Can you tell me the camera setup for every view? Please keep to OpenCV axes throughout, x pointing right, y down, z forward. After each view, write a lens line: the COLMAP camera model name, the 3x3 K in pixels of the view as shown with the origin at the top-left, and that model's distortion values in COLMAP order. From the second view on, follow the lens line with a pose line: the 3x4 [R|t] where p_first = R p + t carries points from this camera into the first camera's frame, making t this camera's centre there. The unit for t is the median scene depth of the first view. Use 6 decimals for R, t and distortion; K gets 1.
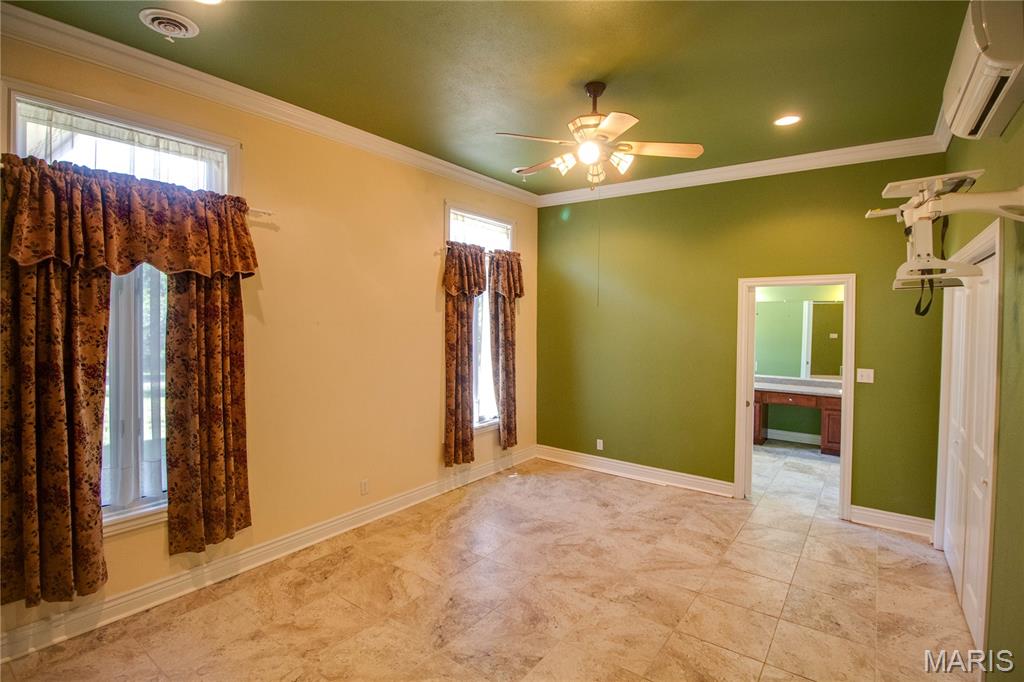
lens RADIAL K [[497.3, 0, 514.2], [0, 497.3, 338.8], [0, 0, 1]] dist [-0.004572, -0.001983]
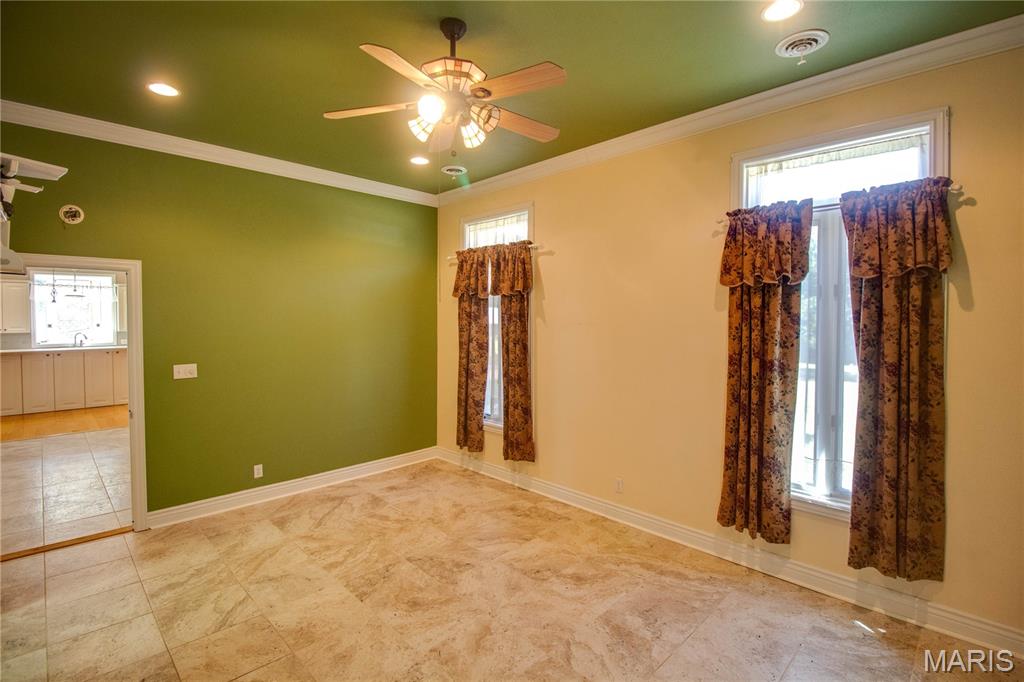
lens RADIAL K [[467.0, 0, 513.0], [0, 467.0, 331.9], [0, 0, 1]] dist [-0.012012, -0.000611]
pose [[-0.147129, 0.017725, -0.988958, 0.756629], [-0.042311, 0.998811, 0.024196, -0.032757], [0.988212, 0.045404, -0.146204, 1.030565]]
